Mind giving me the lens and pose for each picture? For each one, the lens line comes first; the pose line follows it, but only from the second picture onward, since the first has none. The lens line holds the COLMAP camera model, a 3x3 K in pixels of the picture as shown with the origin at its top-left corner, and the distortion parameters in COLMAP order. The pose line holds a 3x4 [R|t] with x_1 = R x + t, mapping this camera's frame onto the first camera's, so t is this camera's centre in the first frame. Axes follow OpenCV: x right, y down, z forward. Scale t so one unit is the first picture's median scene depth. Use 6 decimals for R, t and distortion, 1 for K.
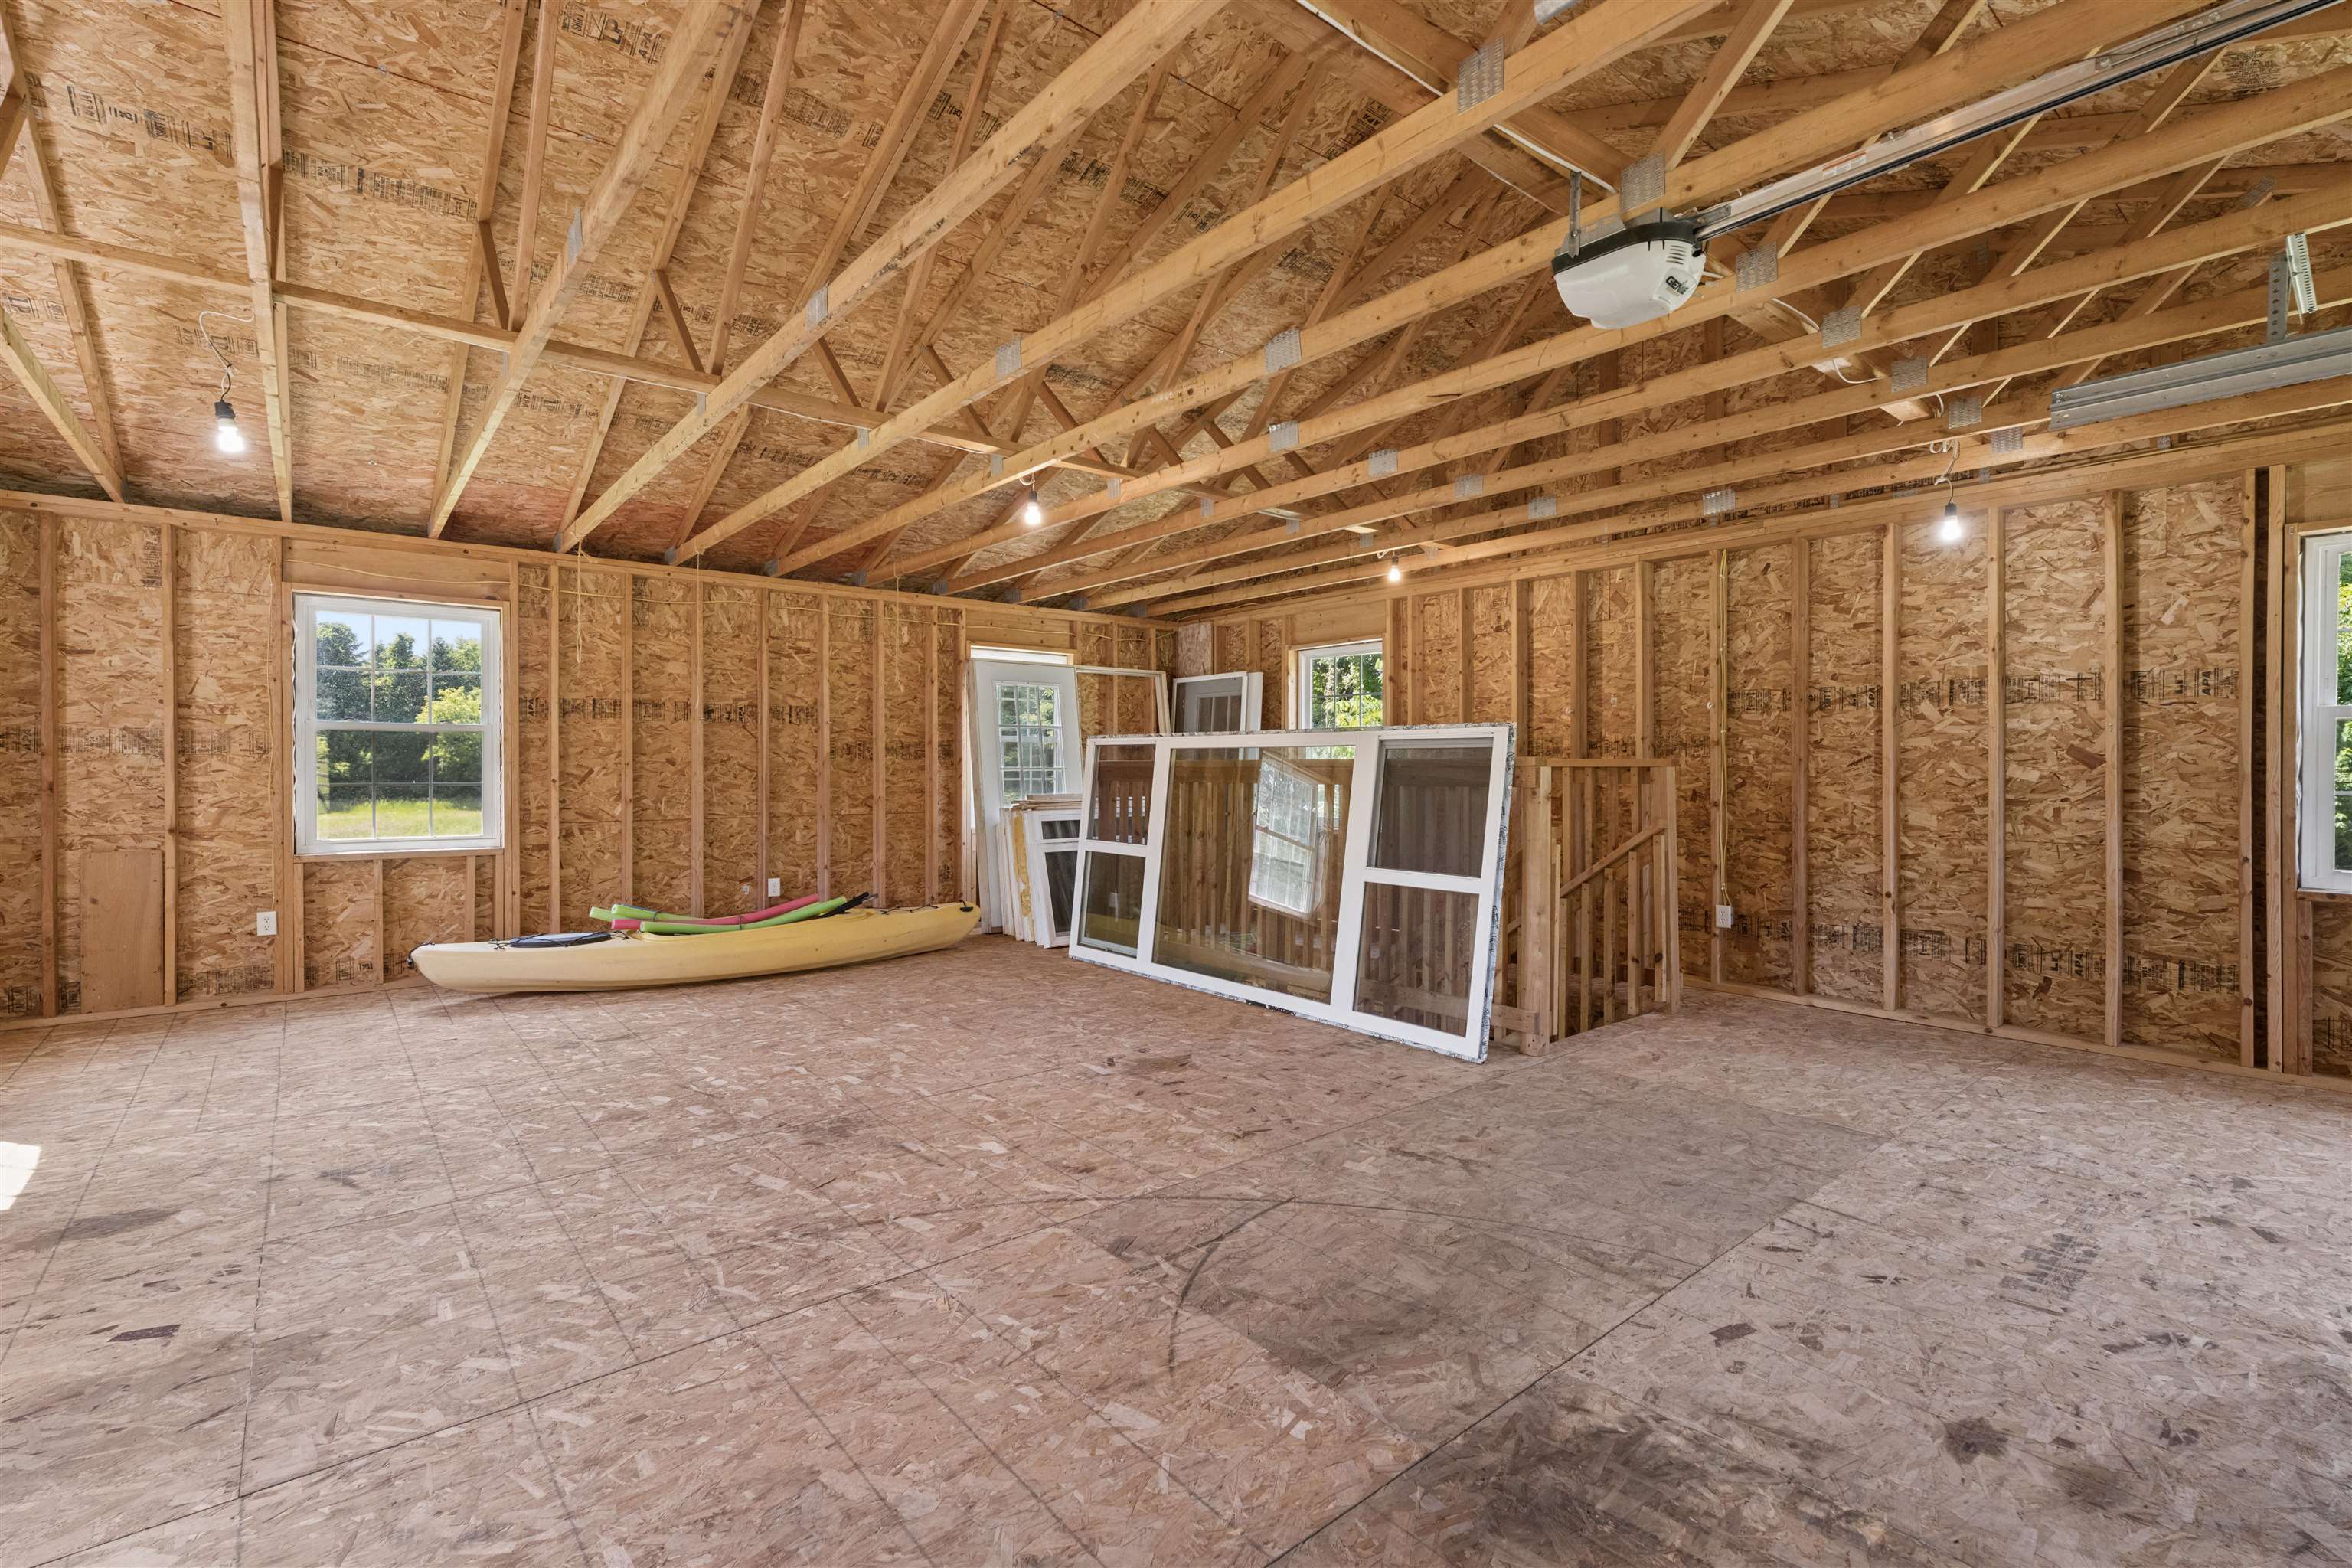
lens RADIAL K [[1075.9, 0, 1175.0], [0, 1075.9, 770.8], [0, 0, 1]] dist [0.011253, 0.000263]
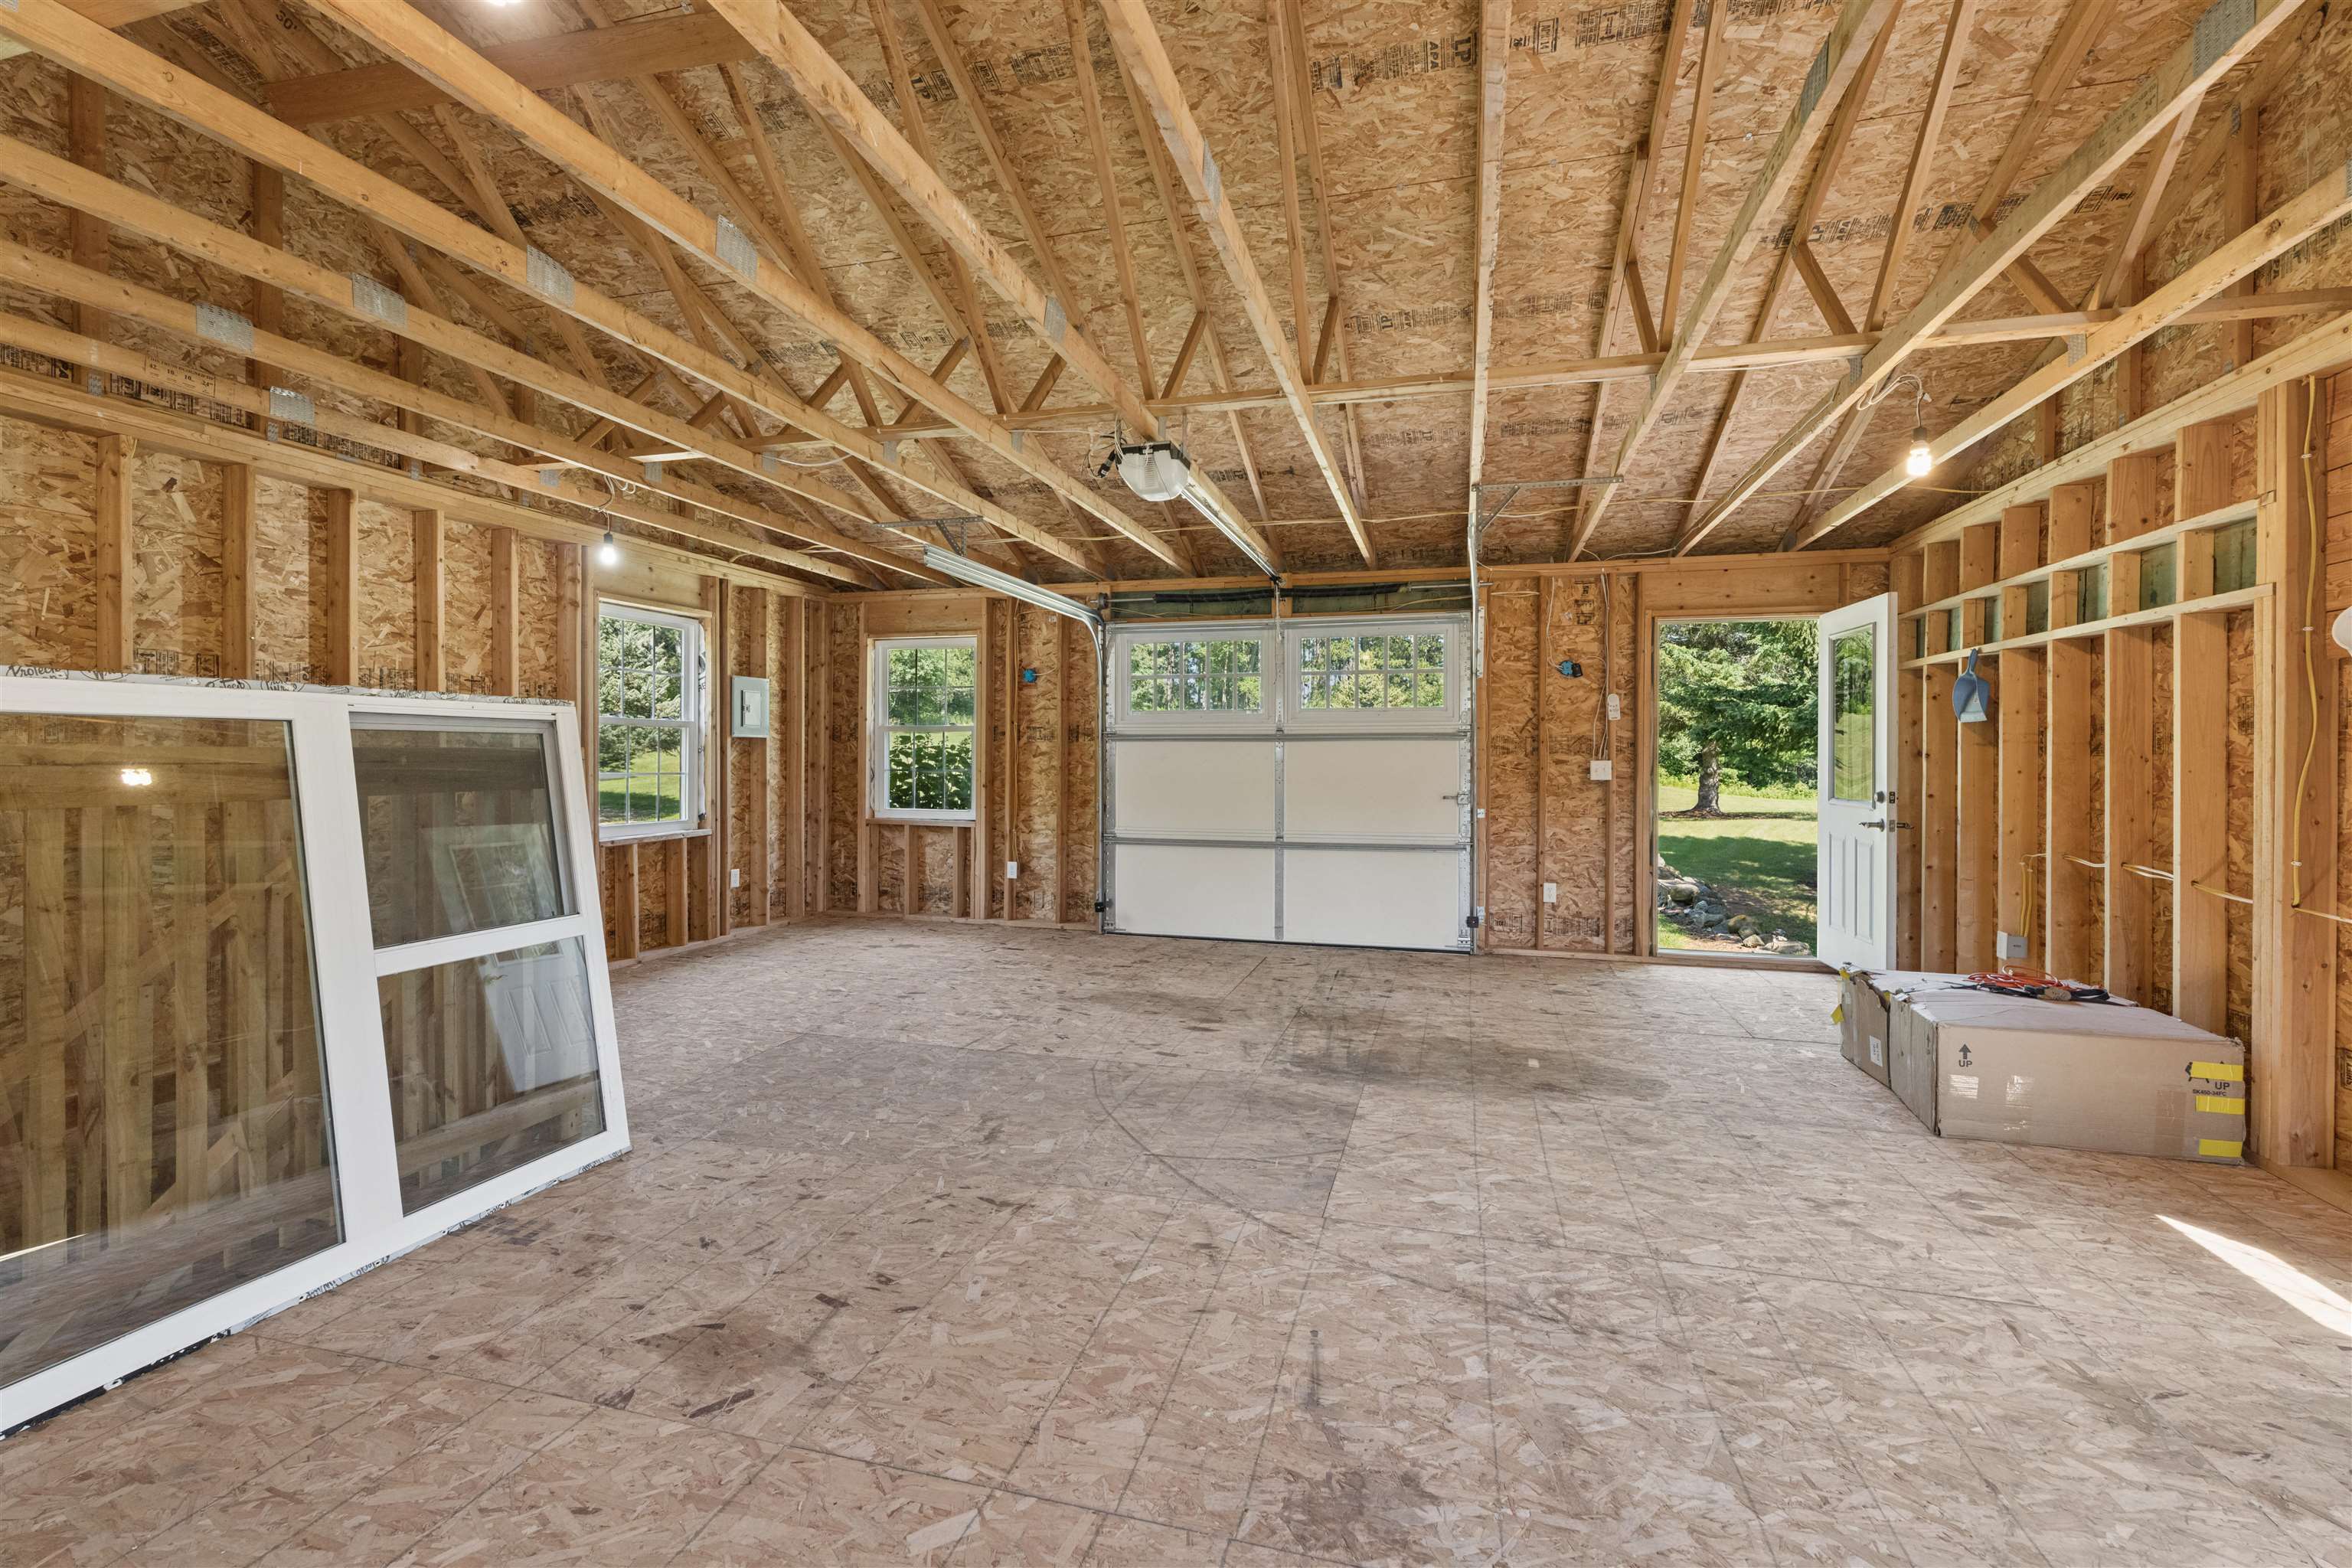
lens RADIAL K [[1075.9, 0, 1169.8], [0, 1075.9, 766.6], [0, 0, 1]] dist [0.011253, 0.000263]
pose [[-0.582356, -0.011419, 0.812854, -0.583053], [0.001594, 0.999883, 0.015188, -0.011237], [-0.812932, 0.010141, -0.582270, 1.184841]]
